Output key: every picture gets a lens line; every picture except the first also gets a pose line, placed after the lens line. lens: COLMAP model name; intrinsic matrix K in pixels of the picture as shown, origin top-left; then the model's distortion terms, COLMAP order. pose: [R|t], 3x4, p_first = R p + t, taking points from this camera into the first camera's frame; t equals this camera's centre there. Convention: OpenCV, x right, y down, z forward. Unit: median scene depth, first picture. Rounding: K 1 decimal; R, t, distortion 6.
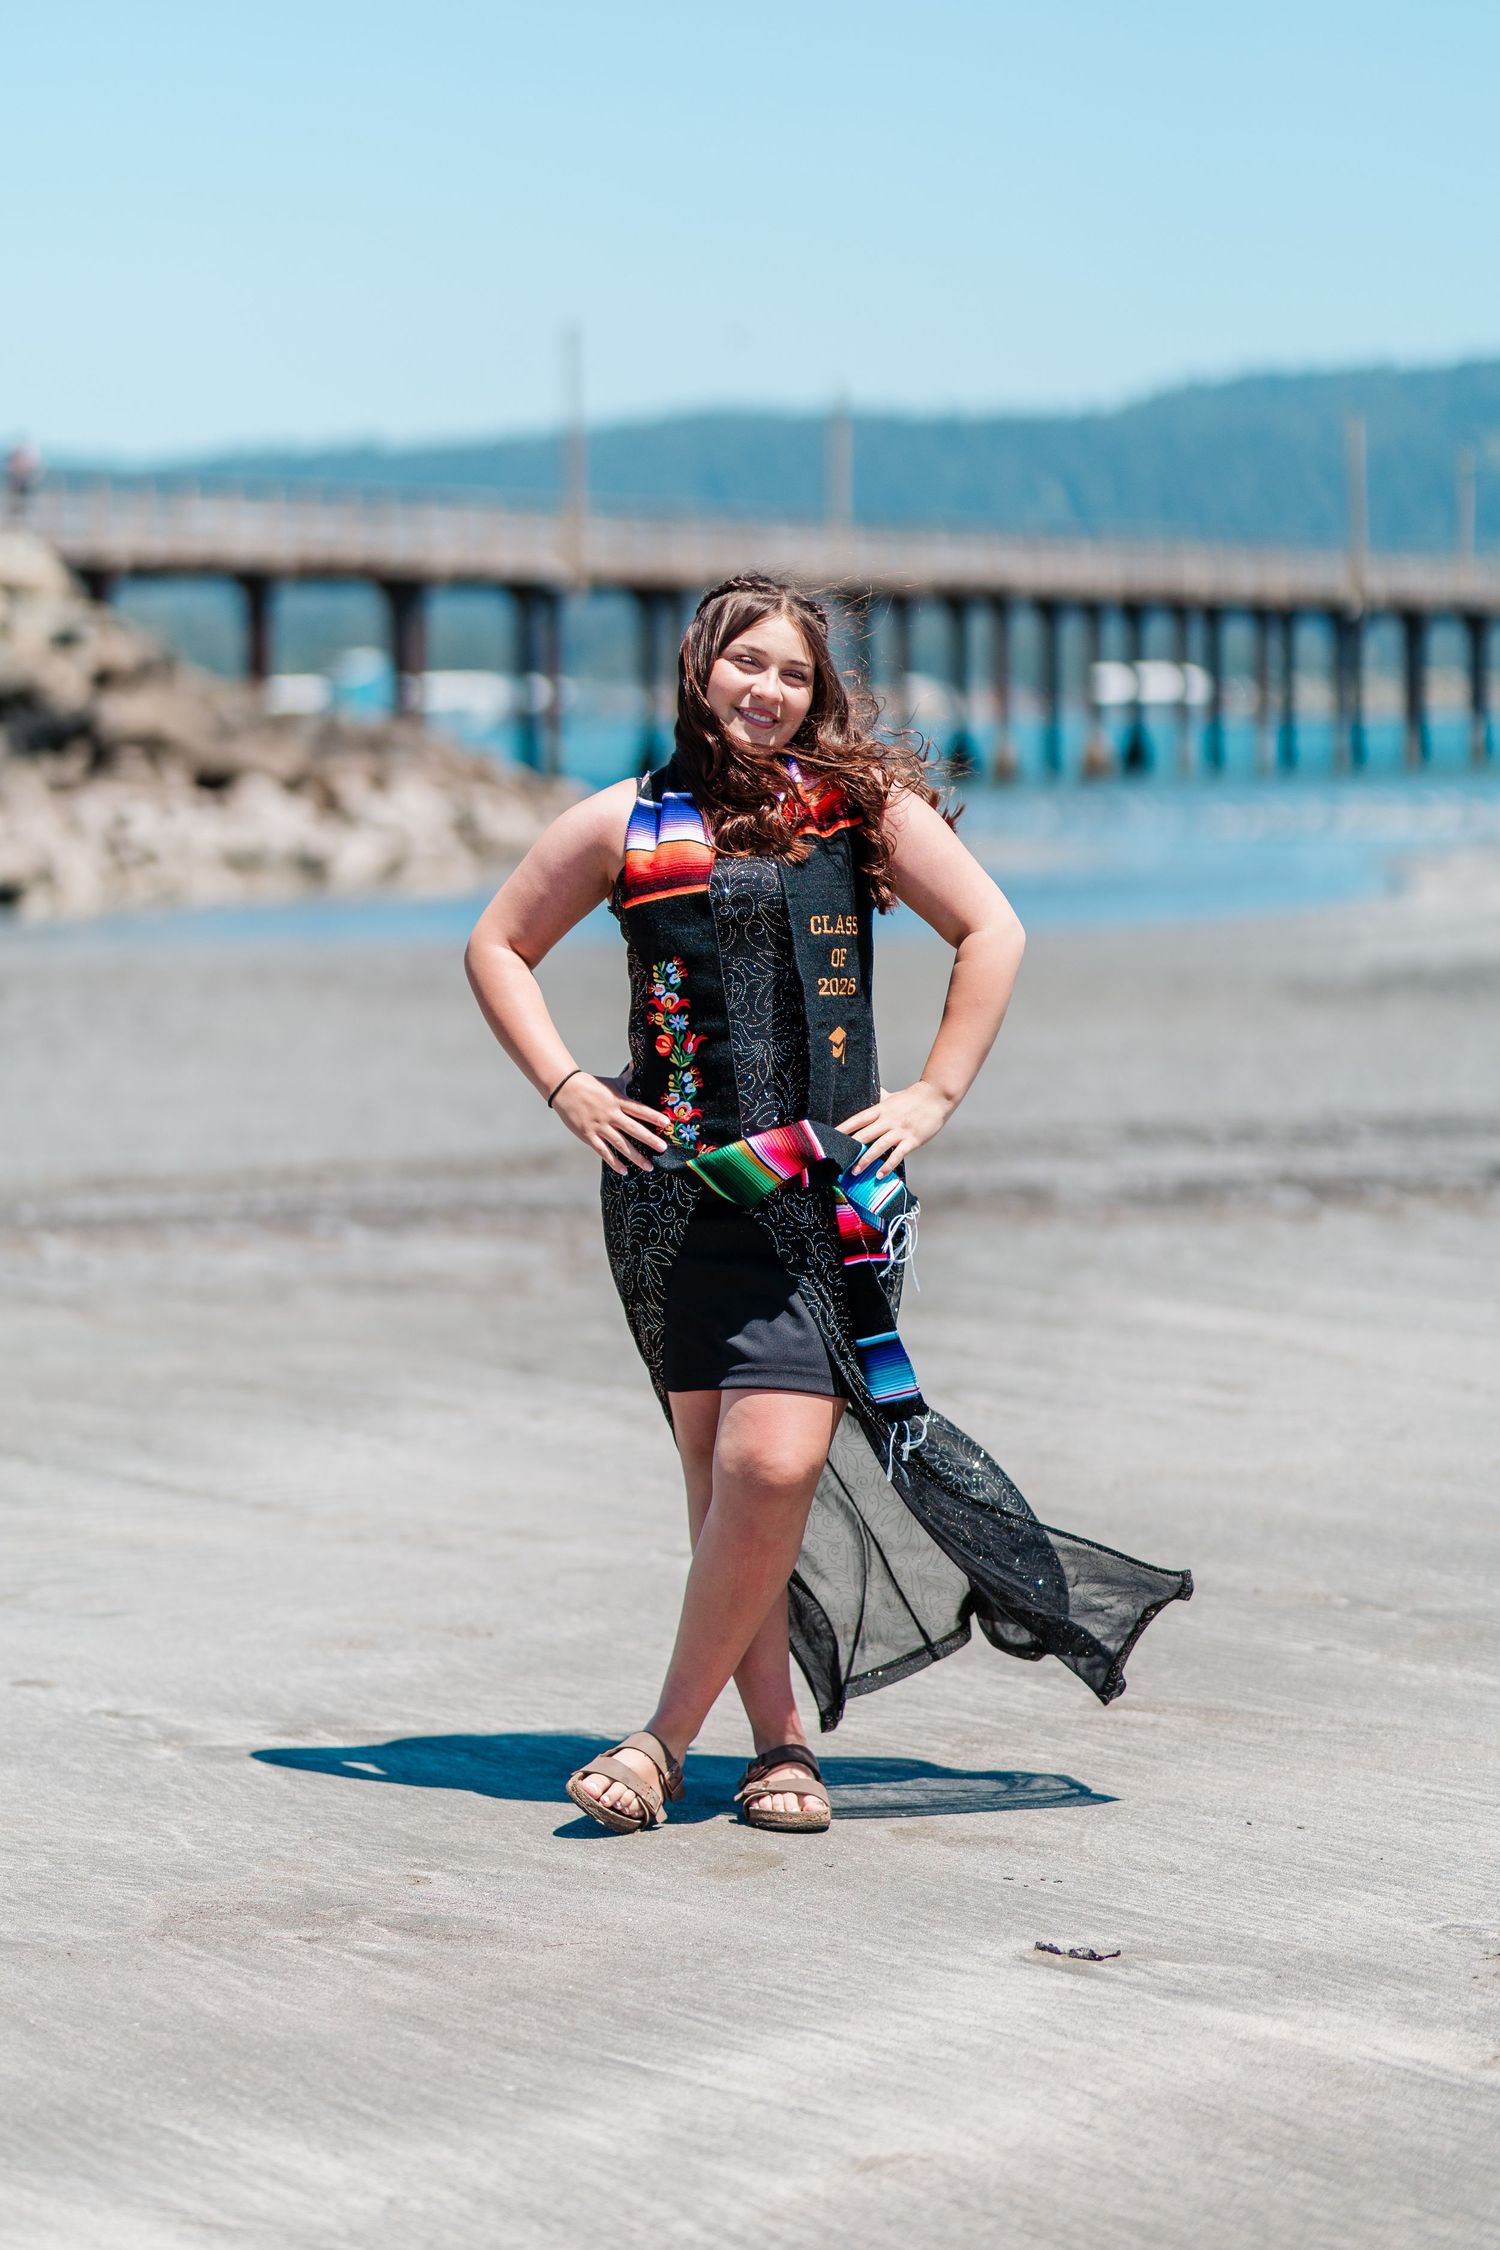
lens RADIAL K [[7904.0, 0, 750.0], [0, 7904.0, 1125.0], [0, 0, 1]] dist [-0.380308, 5.311344]
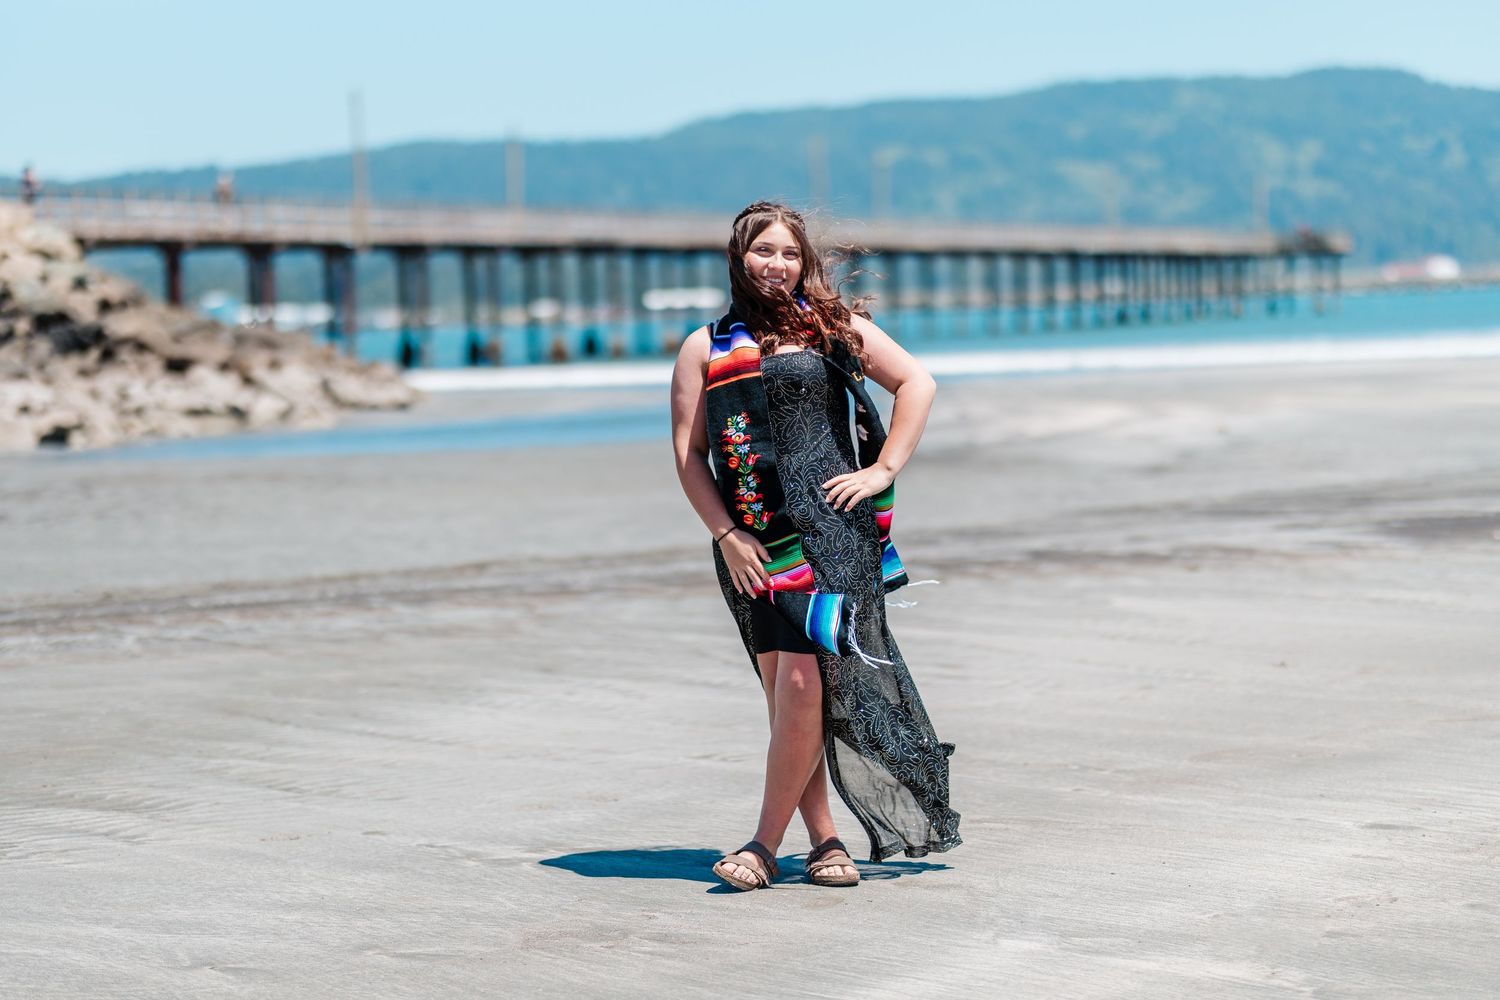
lens RADIAL K [[5269.3, 0, 750.0], [0, 5269.3, 500.0], [0, 0, 1]] dist [-0.380308, 5.311344]
pose [[0.990015, -0.028205, 0.138114, -0.165015], [0.032095, 0.999146, -0.026016, 0.028523], [-0.137262, 0.030189, 0.990075, -0.187342]]
